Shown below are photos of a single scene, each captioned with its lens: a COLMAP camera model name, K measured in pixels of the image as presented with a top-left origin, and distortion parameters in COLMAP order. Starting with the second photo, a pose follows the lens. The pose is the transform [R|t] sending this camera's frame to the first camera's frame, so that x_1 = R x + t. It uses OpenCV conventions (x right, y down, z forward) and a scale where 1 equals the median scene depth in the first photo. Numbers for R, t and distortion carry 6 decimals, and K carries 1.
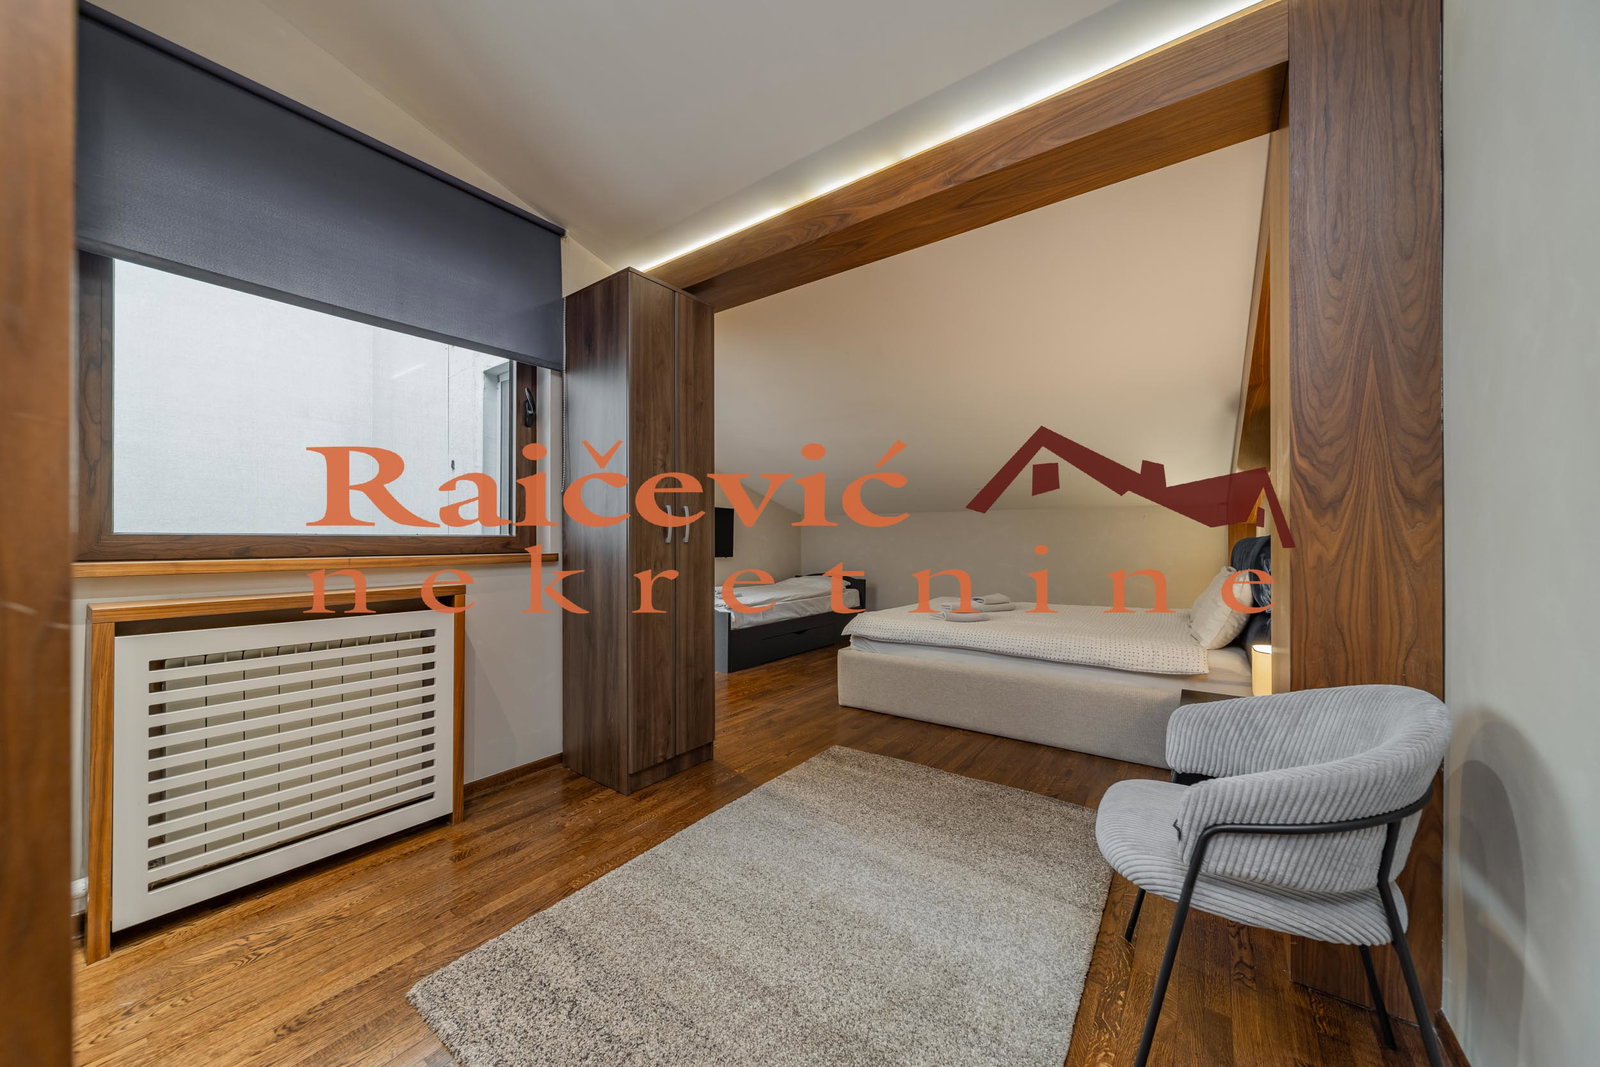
lens RADIAL K [[574.9, 0, 800.0], [0, 574.9, 533.5], [0, 0, 1]] dist [0.000292, -0.000030]
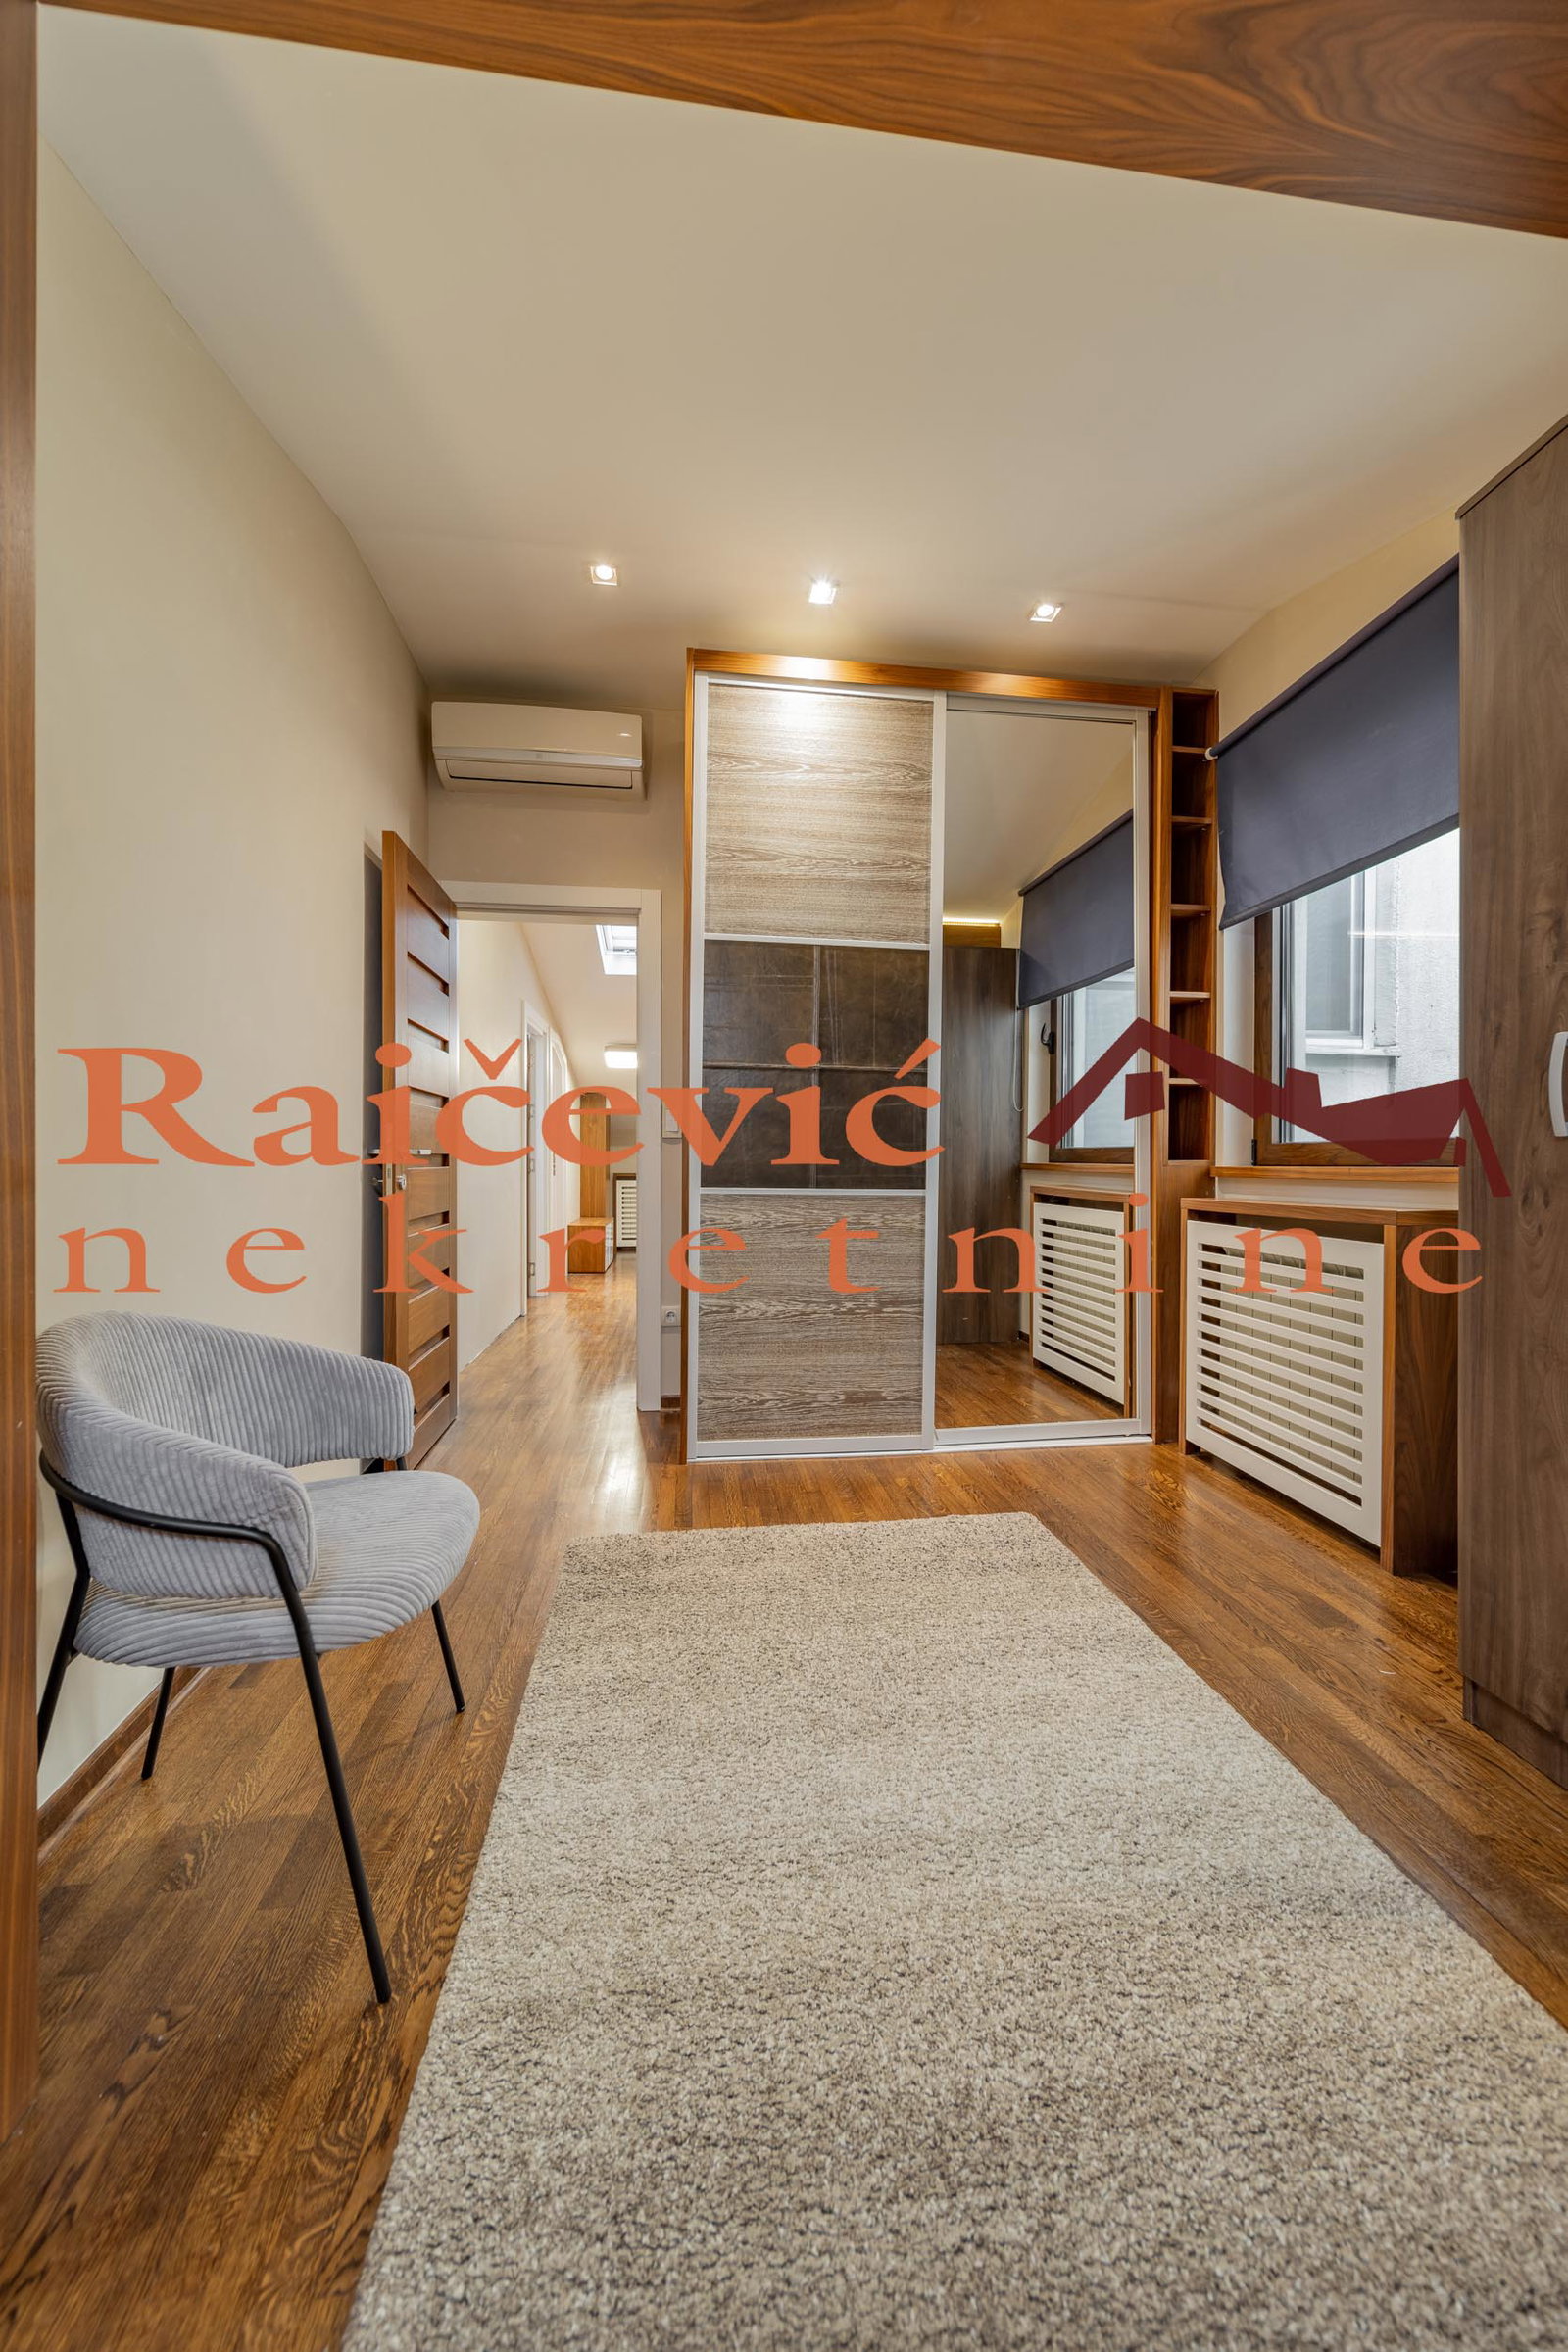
lens RADIAL K [[826.9, 0, 784.0], [0, 826.9, 1176.0], [0, 0, 1]] dist [-0.002867, -0.000284]
pose [[-0.730504, 0.003590, -0.682899, 0.583303], [-0.003680, 0.999951, 0.009193, 0.046252], [0.682899, 0.009228, -0.730455, 1.270663]]
